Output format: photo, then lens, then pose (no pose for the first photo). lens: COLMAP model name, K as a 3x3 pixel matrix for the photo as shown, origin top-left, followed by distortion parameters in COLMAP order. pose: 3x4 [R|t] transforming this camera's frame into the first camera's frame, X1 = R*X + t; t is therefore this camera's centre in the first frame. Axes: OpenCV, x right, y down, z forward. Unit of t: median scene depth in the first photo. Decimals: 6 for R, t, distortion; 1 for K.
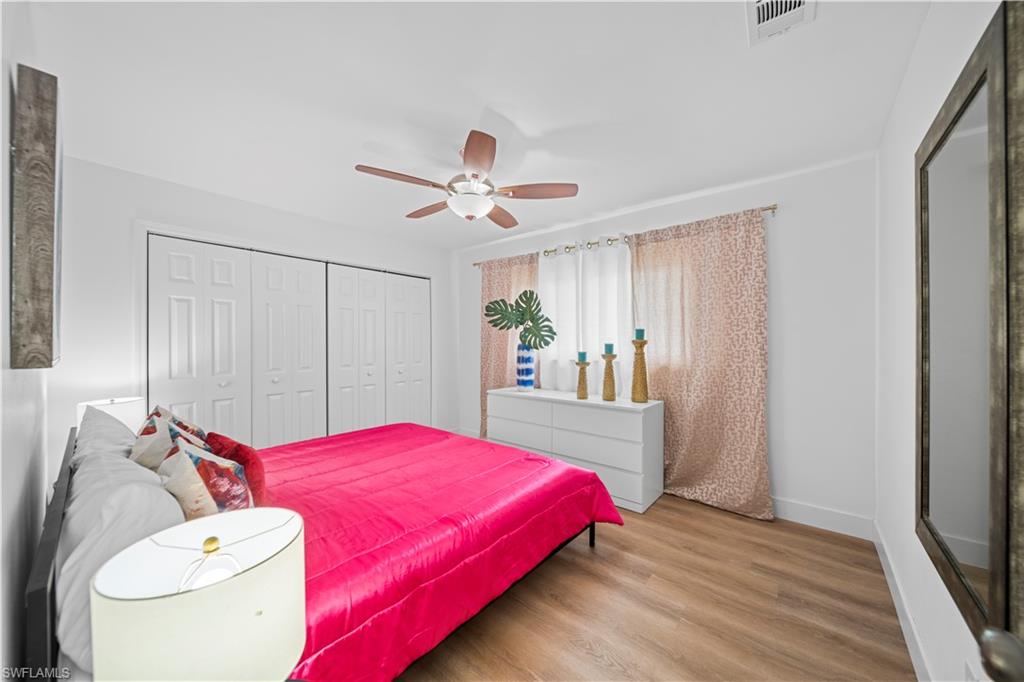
lens RADIAL K [[360.1, 0, 517.0], [0, 360.1, 338.3], [0, 0, 1]] dist [-0.000399, -0.001488]
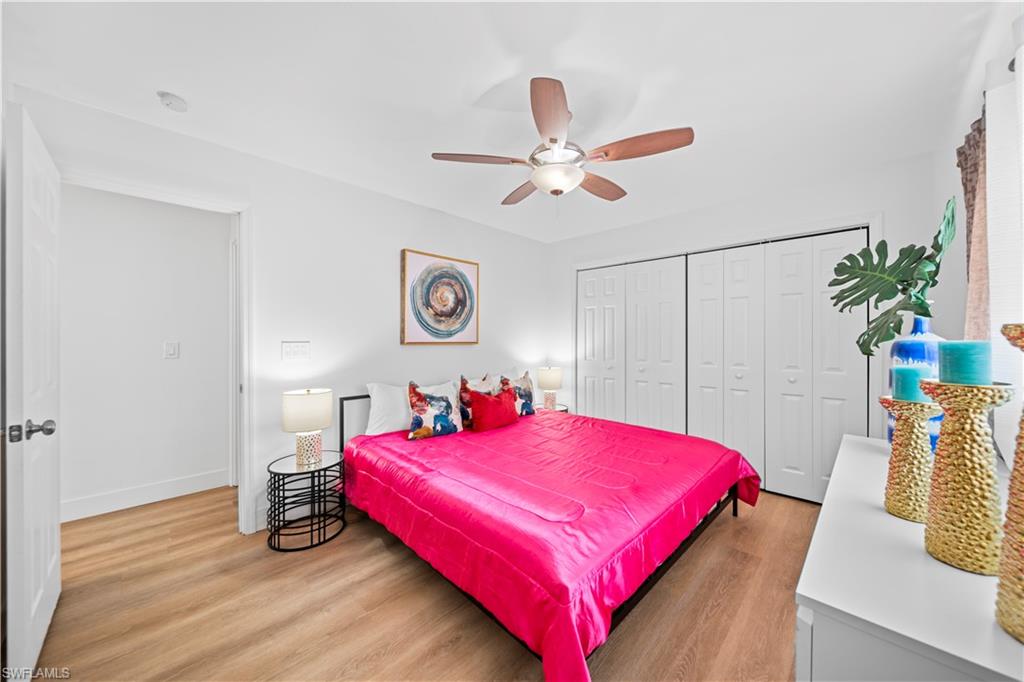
lens RADIAL K [[360.1, 0, 517.0], [0, 360.1, 338.3], [0, 0, 1]] dist [-0.000399, -0.001488]
pose [[-0.087734, 0.003632, -0.996137, 0.617819], [0.006706, 0.999973, 0.003055, 0.010697], [0.996121, -0.006412, -0.087756, 0.819851]]
